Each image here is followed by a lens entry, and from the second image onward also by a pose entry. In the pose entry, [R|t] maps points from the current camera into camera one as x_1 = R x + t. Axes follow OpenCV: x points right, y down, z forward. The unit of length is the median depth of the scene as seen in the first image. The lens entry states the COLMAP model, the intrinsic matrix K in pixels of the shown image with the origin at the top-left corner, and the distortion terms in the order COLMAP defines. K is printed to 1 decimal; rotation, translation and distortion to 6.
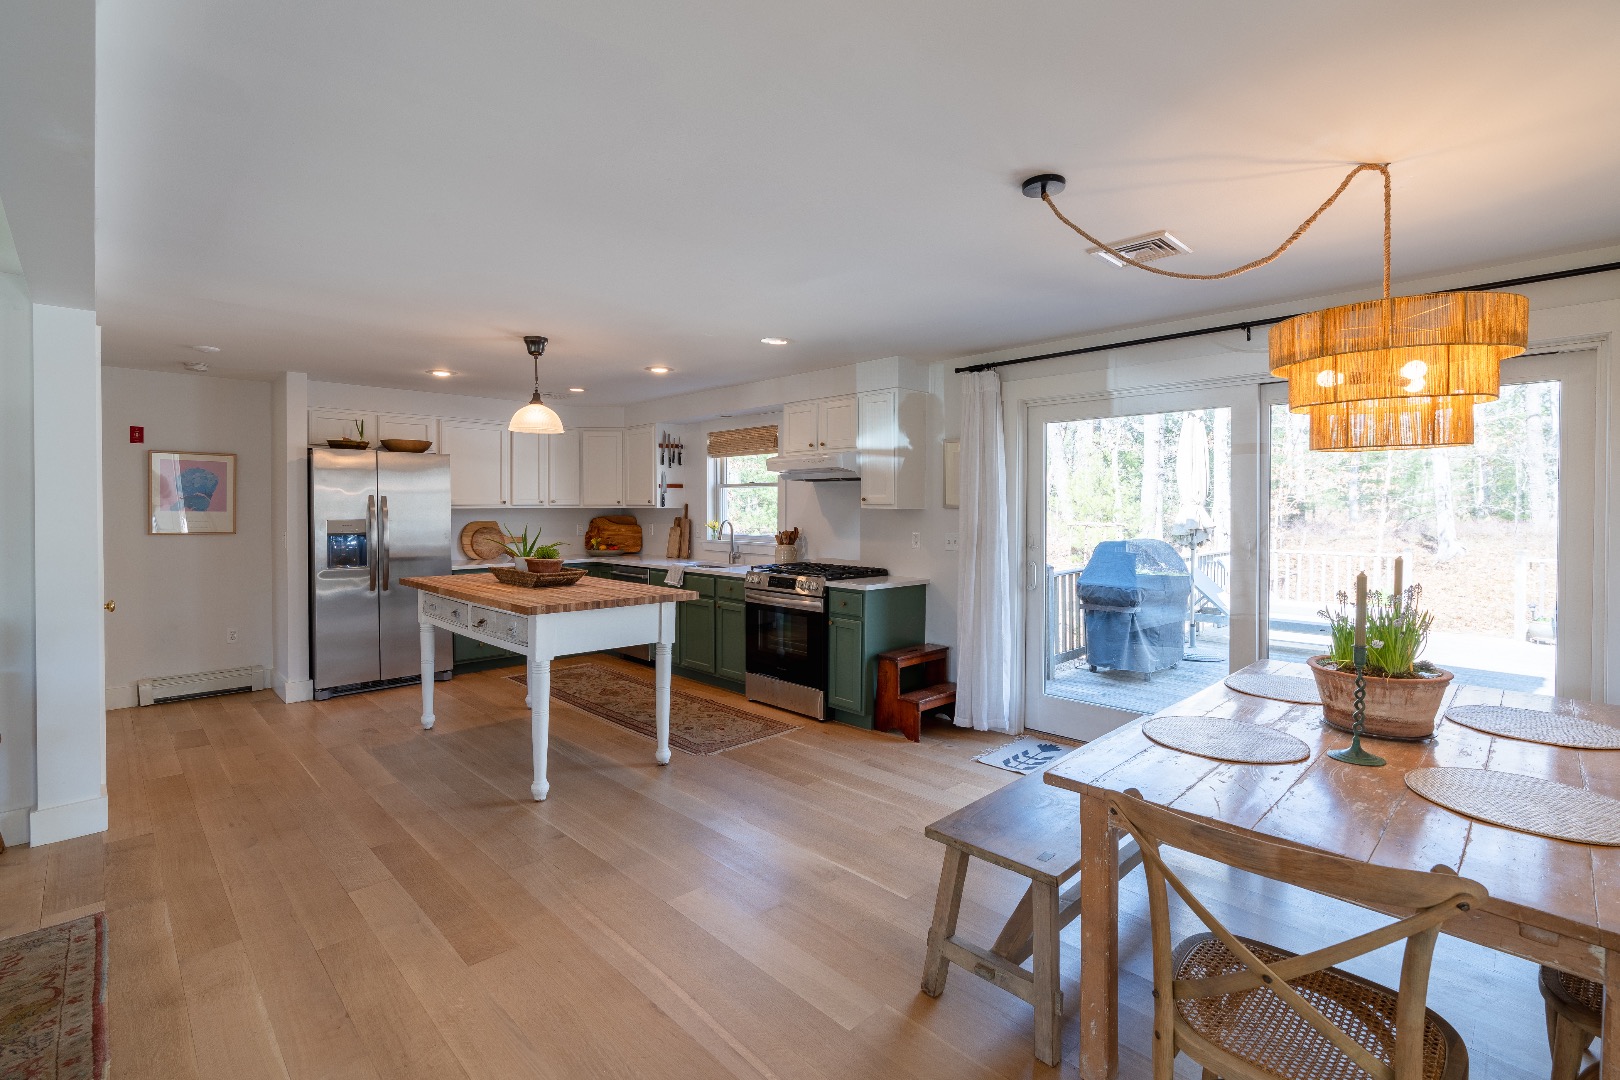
lens RADIAL K [[725.7, 0, 809.9], [0, 725.7, 524.9], [0, 0, 1]] dist [-0.000746, -0.000067]
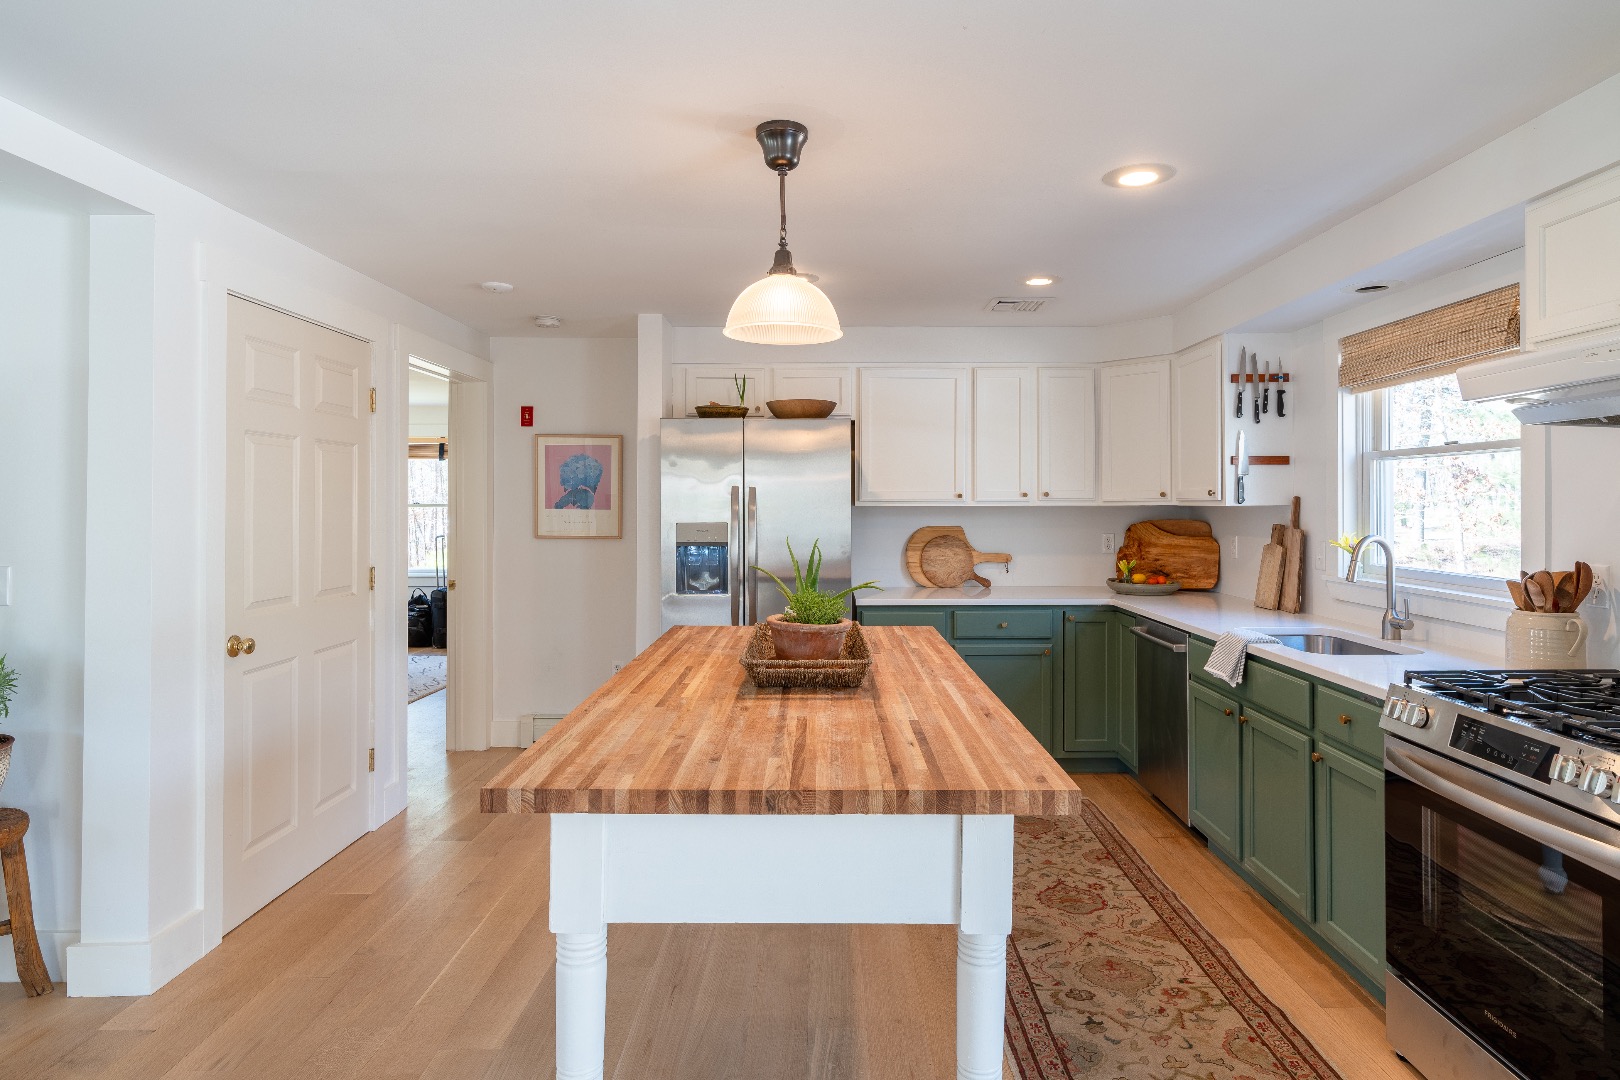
lens RADIAL K [[889.1, 0, 825.6], [0, 889.1, 497.6], [0, 0, 1]] dist [-0.005926, 0.000073]
pose [[0.716135, -0.004724, -0.697946, 0.016210], [-0.016536, 0.999582, -0.023733, -0.010799], [0.697766, 0.028538, 0.715757, 0.410899]]
